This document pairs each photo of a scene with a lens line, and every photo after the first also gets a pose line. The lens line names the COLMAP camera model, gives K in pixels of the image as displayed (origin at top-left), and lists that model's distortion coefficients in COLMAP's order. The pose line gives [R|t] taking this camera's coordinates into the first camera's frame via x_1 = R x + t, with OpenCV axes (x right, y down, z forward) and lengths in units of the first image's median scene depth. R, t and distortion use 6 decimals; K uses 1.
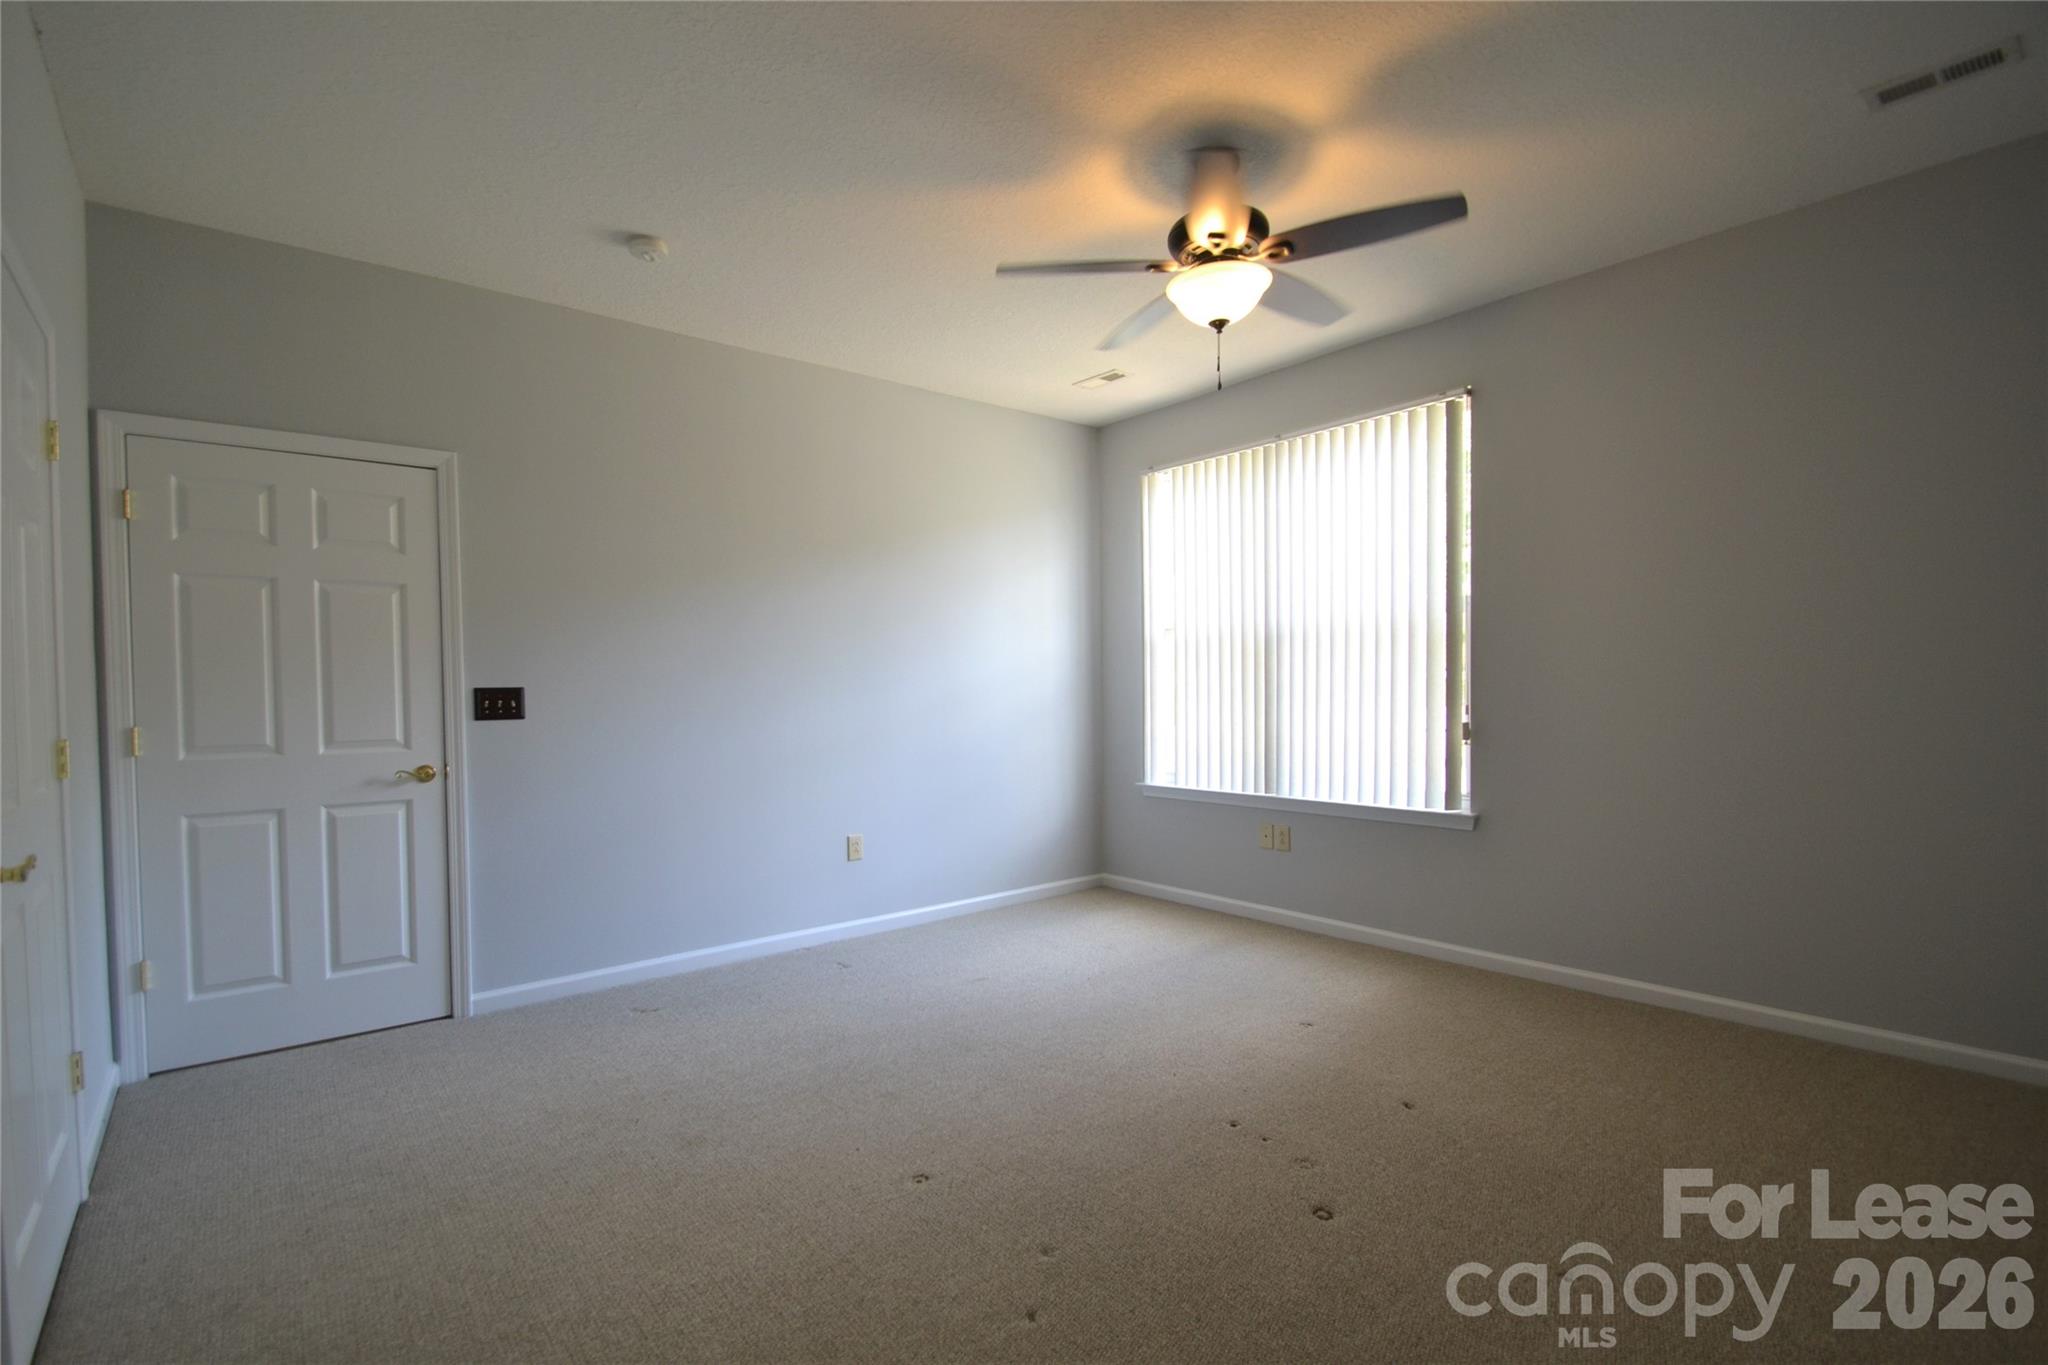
lens RADIAL K [[936.1, 0, 978.6], [0, 936.1, 712.7], [0, 0, 1]] dist [0.023477, -0.021991]
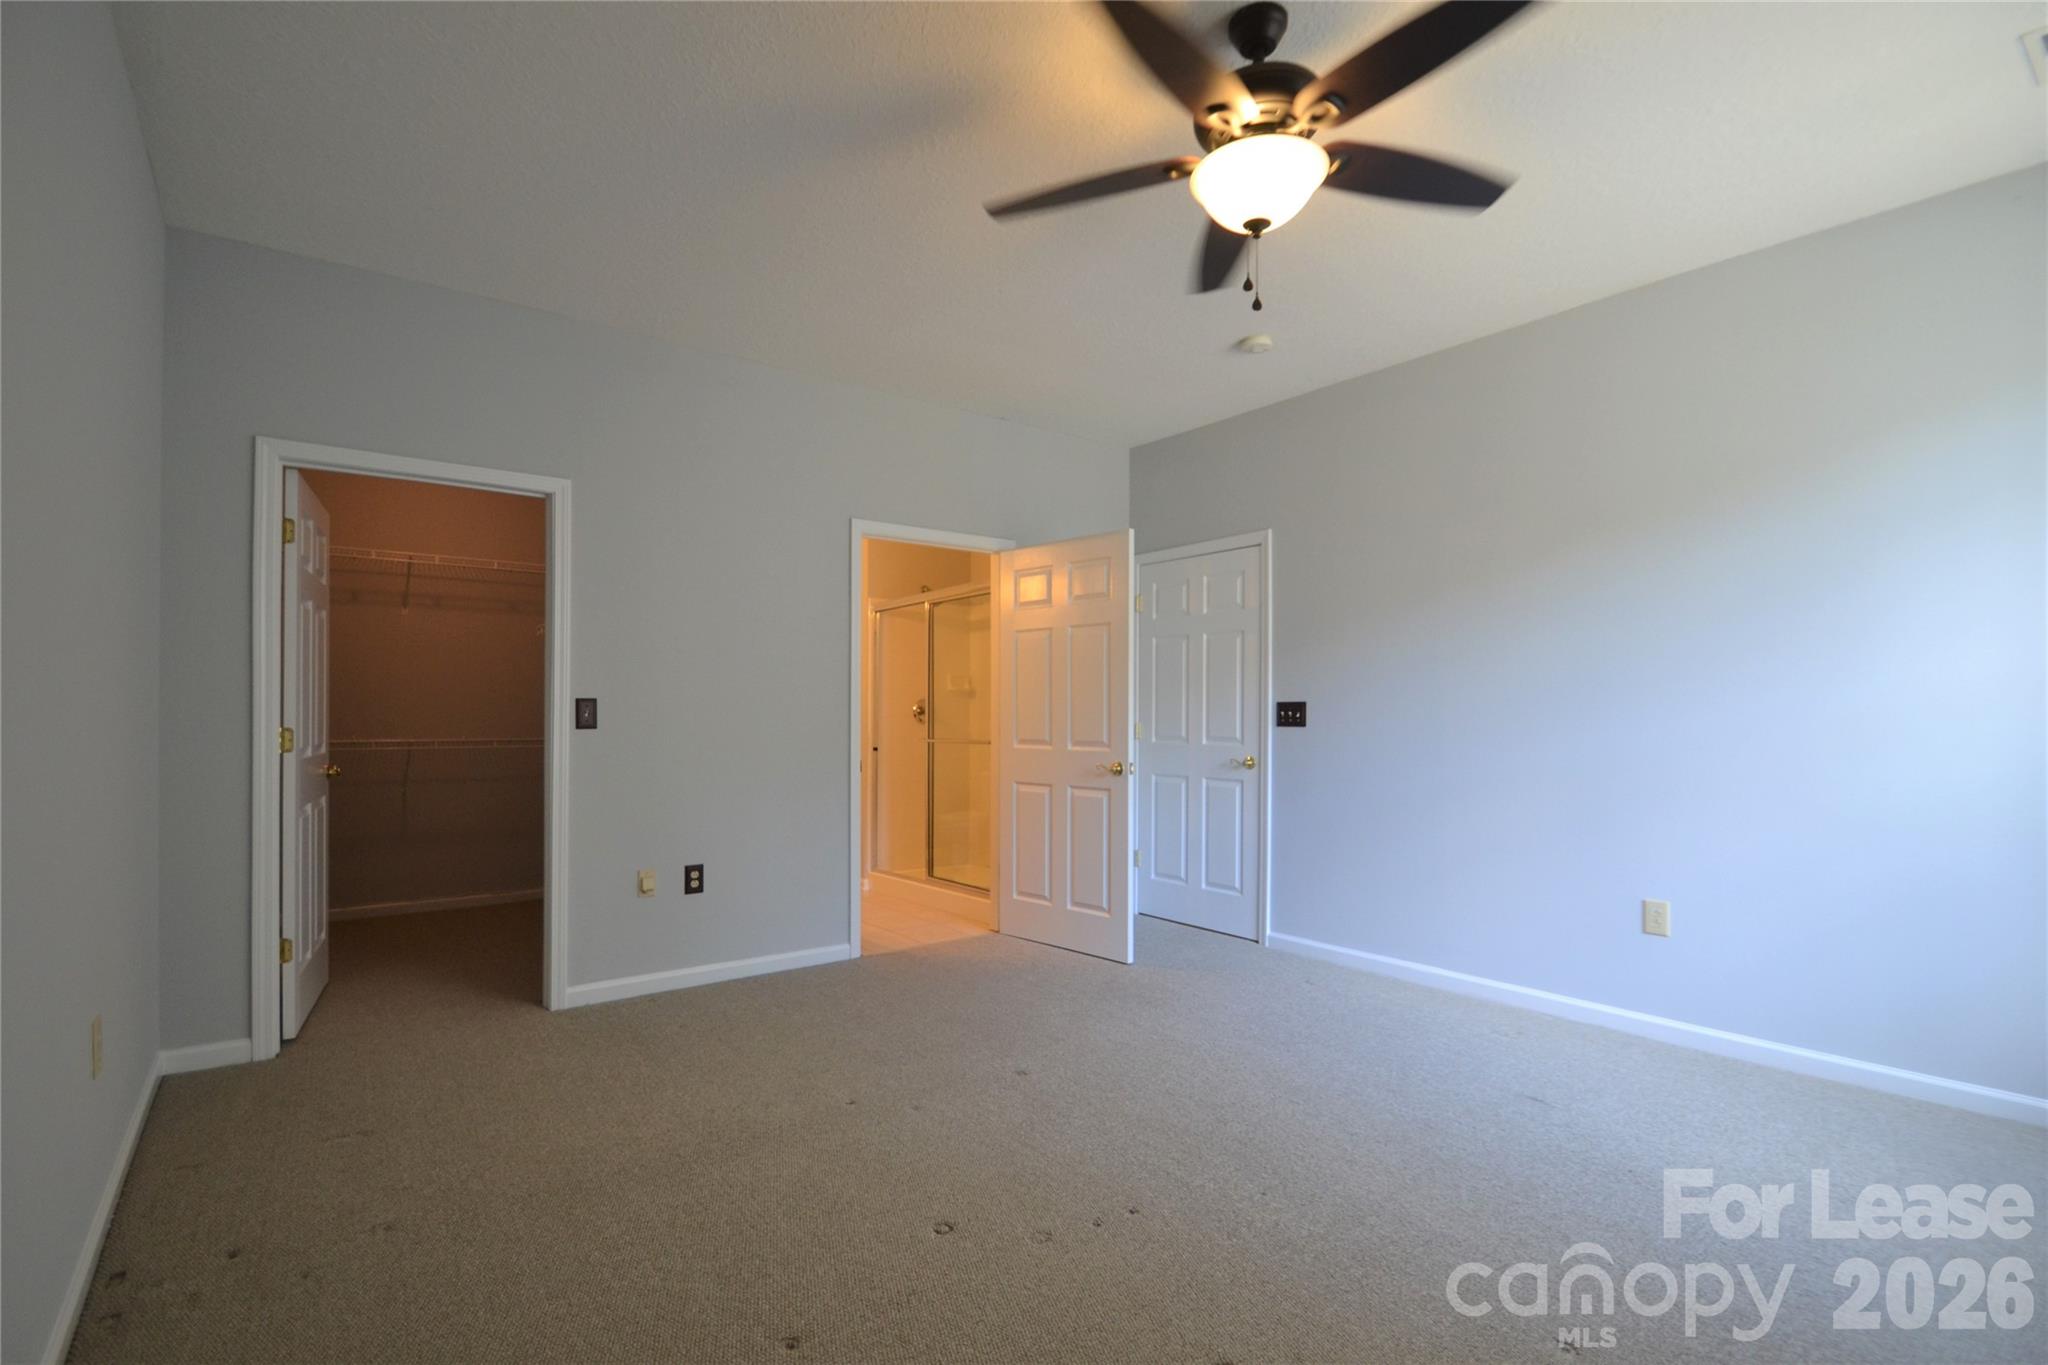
lens RADIAL K [[929.1, 0, 993.5], [0, 929.1, 713.3], [0, 0, 1]] dist [0.020476, -0.020742]
pose [[-0.018595, 0.011326, -0.999763, 0.801214], [-0.026528, 0.999578, 0.011817, -0.015407], [0.999475, 0.026741, -0.018286, 0.634288]]
